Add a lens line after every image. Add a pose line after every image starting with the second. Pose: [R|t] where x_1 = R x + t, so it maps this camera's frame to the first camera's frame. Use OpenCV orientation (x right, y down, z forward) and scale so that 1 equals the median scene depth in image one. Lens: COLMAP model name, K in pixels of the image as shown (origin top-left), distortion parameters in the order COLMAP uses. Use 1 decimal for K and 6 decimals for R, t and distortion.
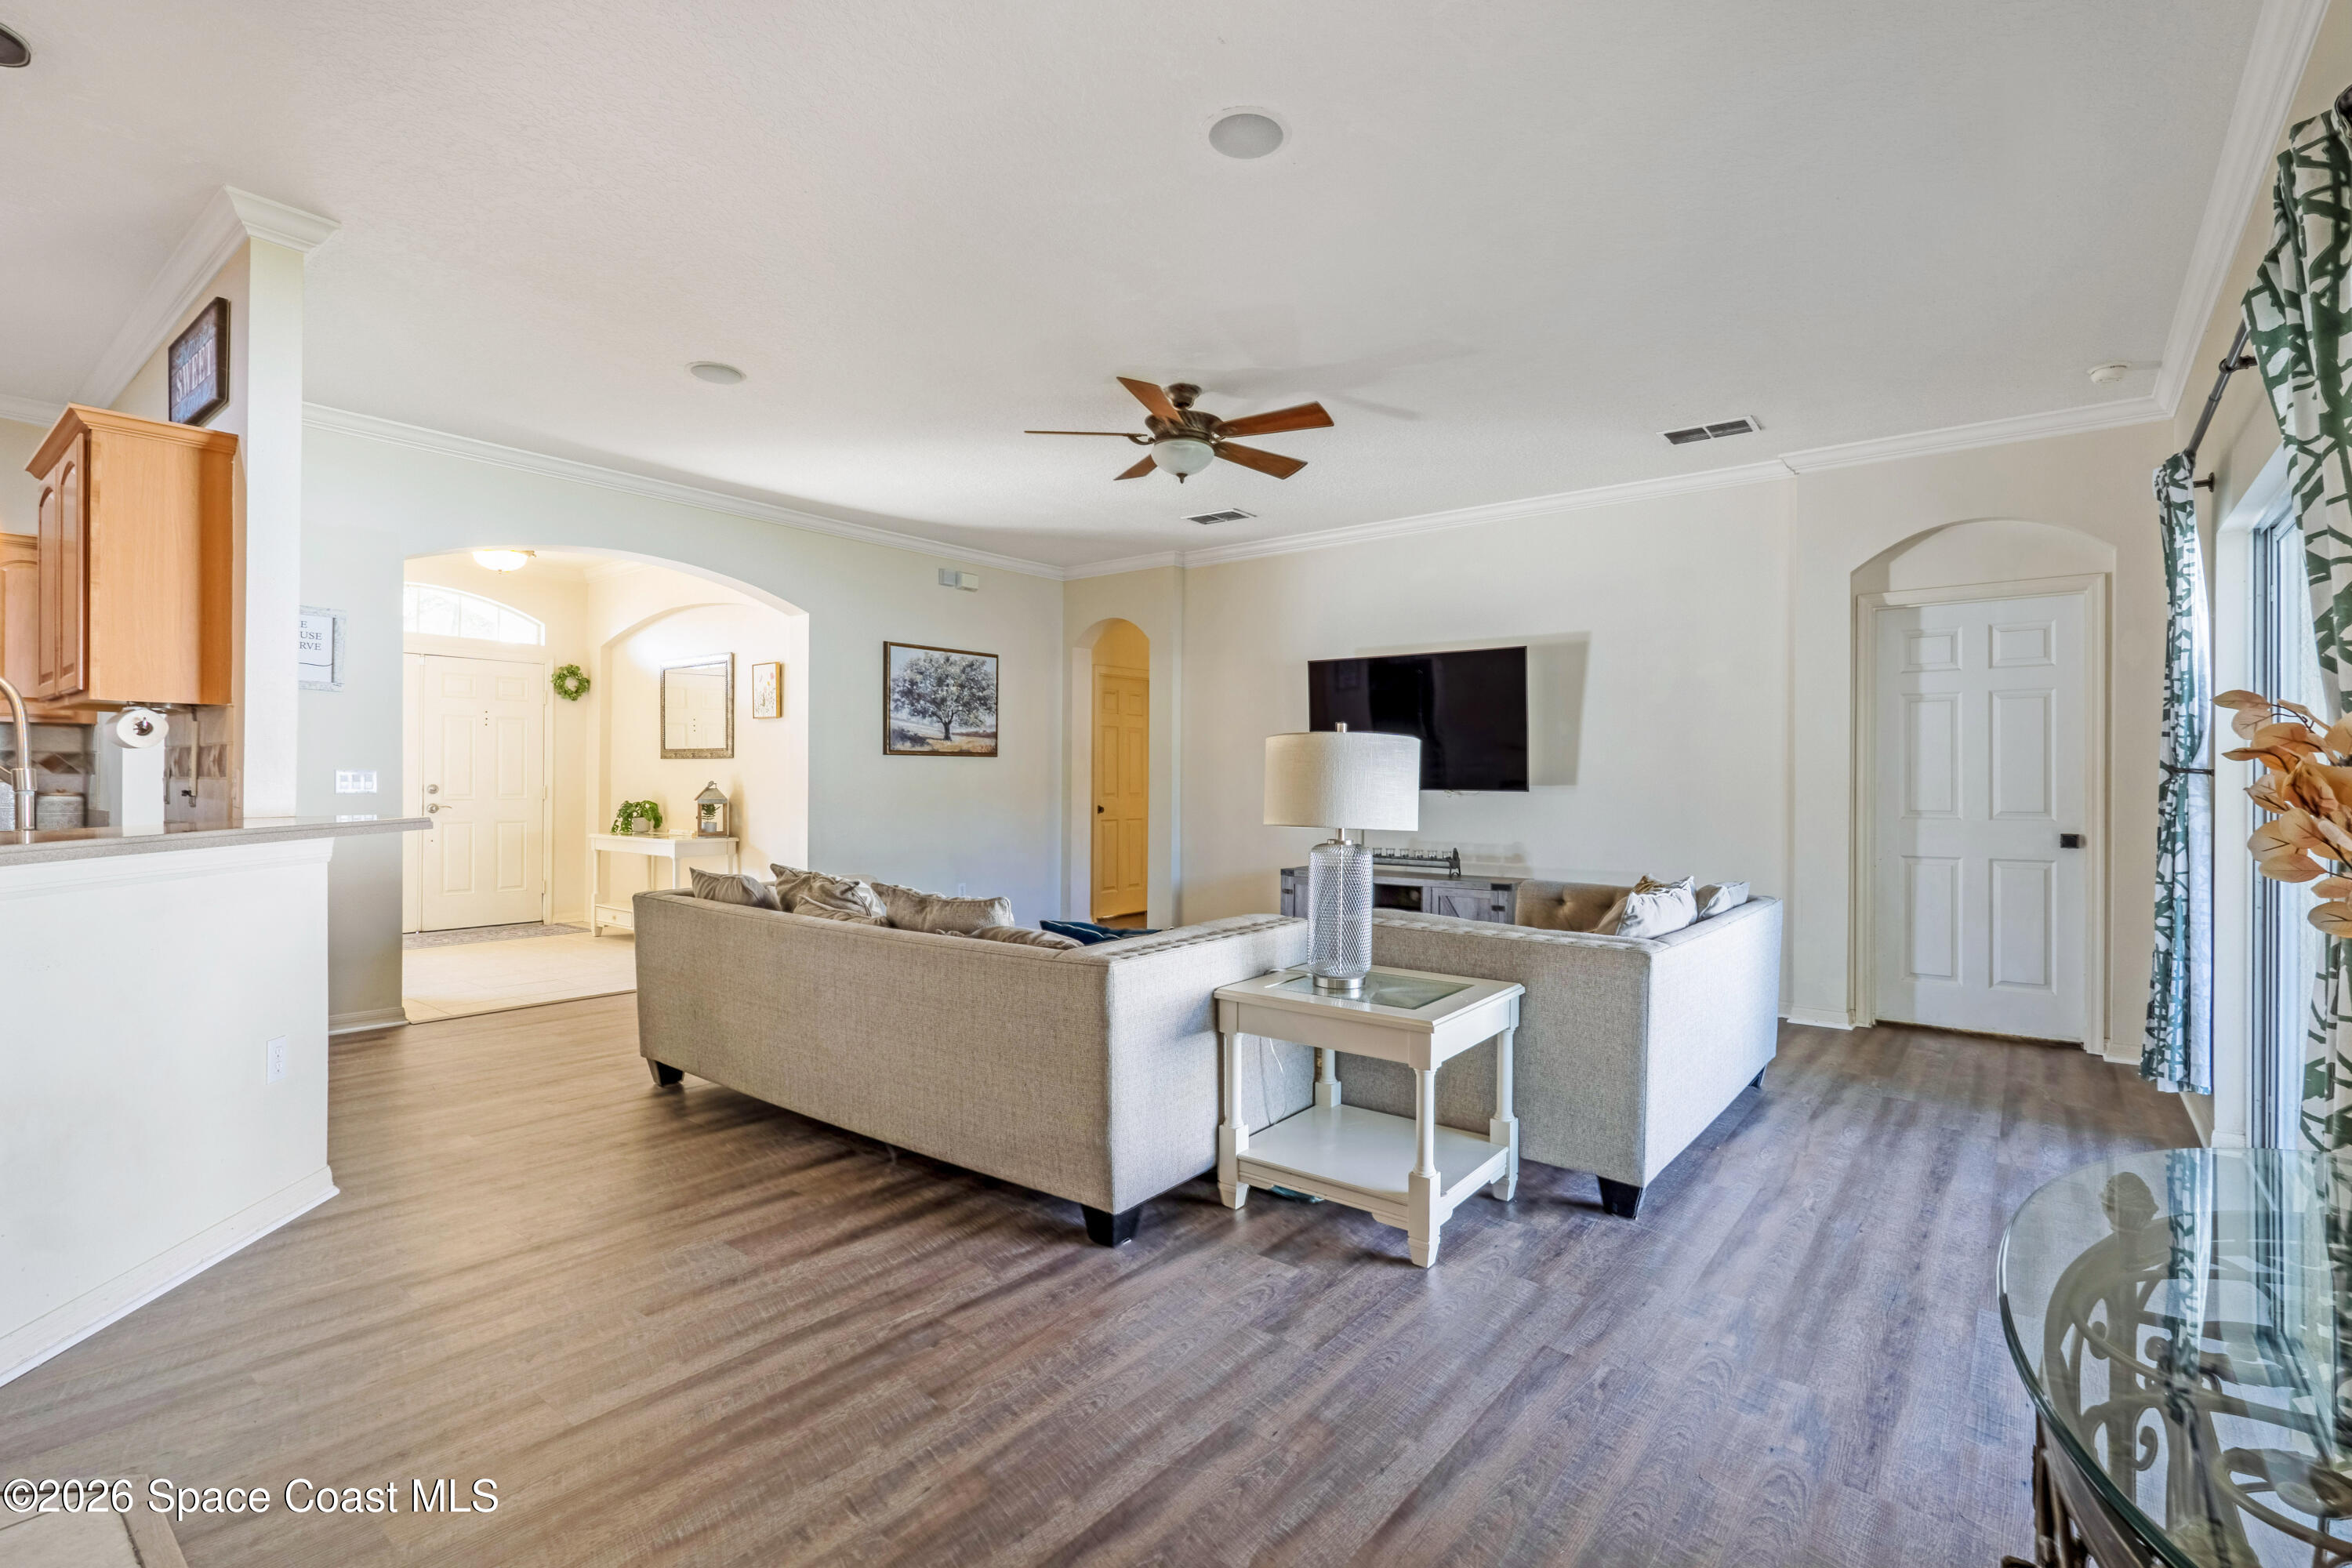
lens RADIAL K [[1081.9, 0, 1179.9], [0, 1081.9, 772.8], [0, 0, 1]] dist [0.002937, 0.000388]
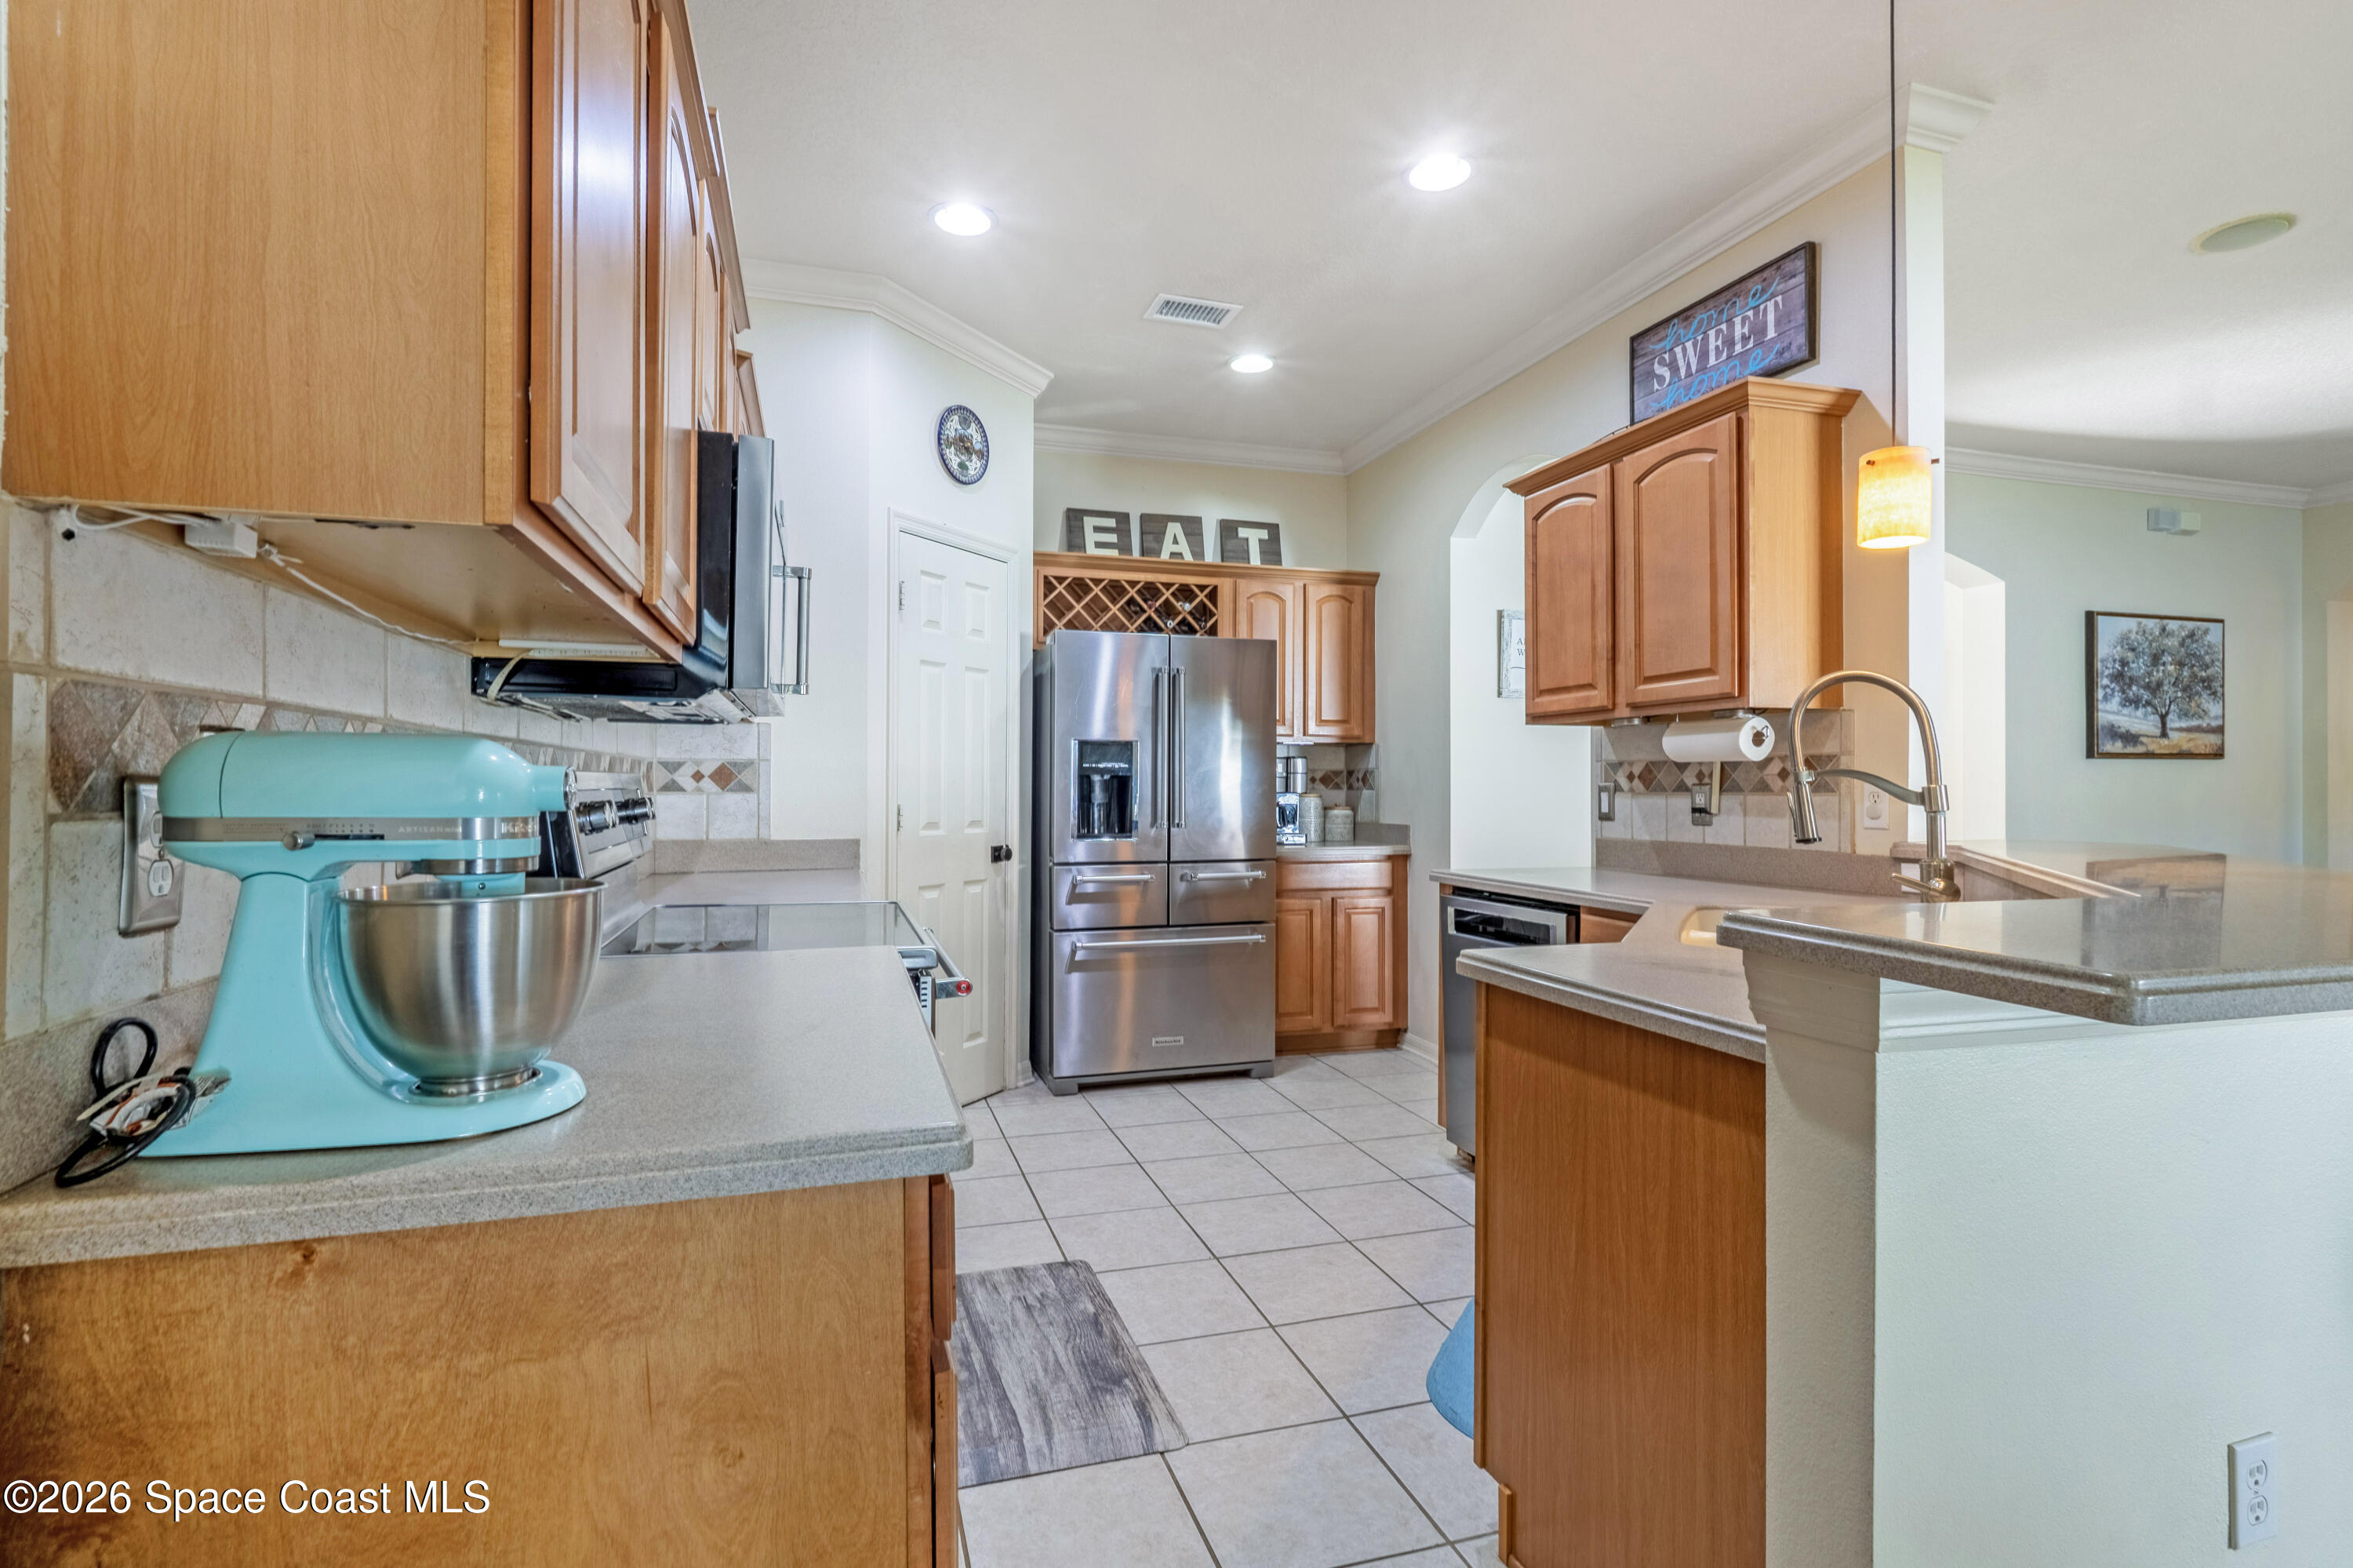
lens RADIAL K [[1082.4, 0, 1170.3], [0, 1082.4, 775.1], [0, 0, 1]] dist [0.002937, 0.000388]
pose [[0.831341, -0.009454, -0.555682, -0.373583], [0.007963, 0.999955, -0.005101, -0.006303], [0.555705, -0.000184, 0.831379, 0.001807]]
